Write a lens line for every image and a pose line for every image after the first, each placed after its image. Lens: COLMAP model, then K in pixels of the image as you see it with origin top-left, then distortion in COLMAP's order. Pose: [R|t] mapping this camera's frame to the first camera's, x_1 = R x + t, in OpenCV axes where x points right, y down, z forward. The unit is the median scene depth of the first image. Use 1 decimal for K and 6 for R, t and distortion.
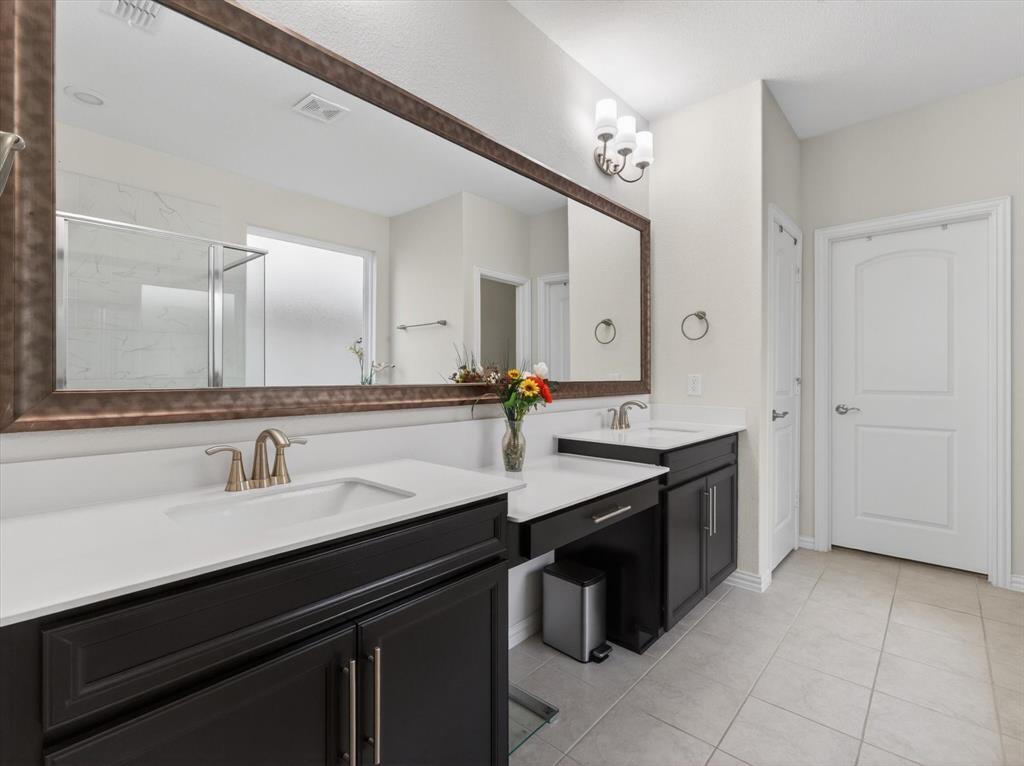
lens RADIAL K [[474.5, 0, 512.1], [0, 474.5, 379.5], [0, 0, 1]] dist [-0.005224, -0.000491]
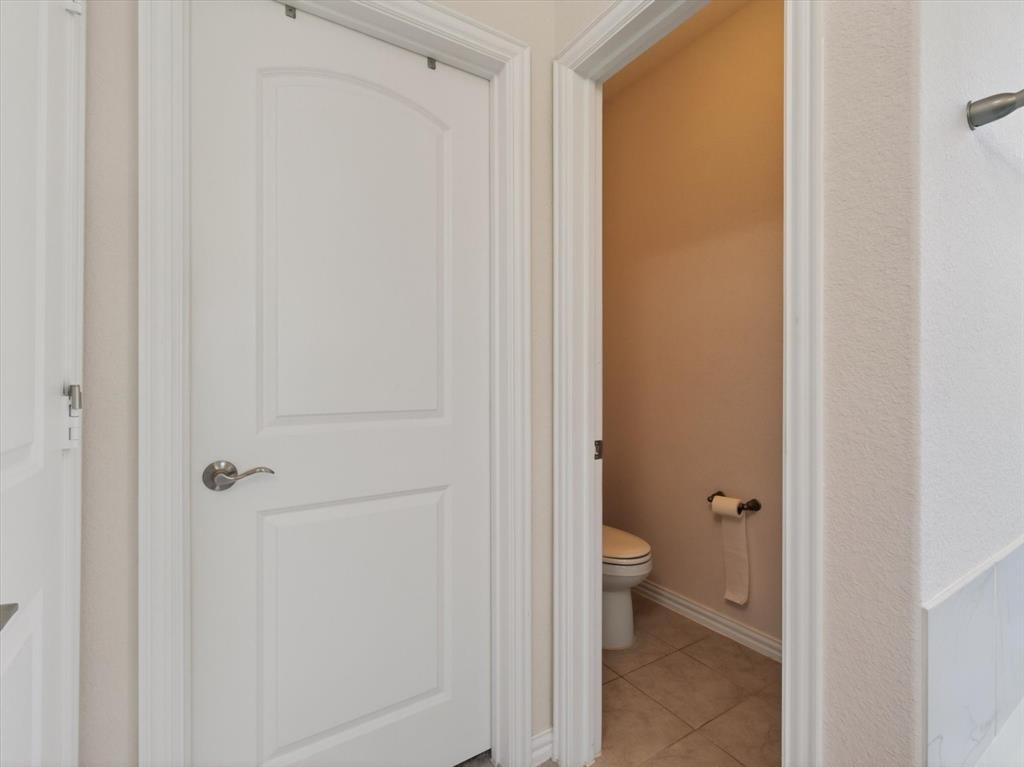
lens RADIAL K [[474.5, 0, 512.4], [0, 474.5, 375.9], [0, 0, 1]] dist [-0.005224, -0.000491]
pose [[0.274929, -0.005395, 0.961449, 0.432996], [0.000841, 0.999985, 0.005371, -0.010086], [-0.961464, -0.000668, 0.274930, 0.714708]]
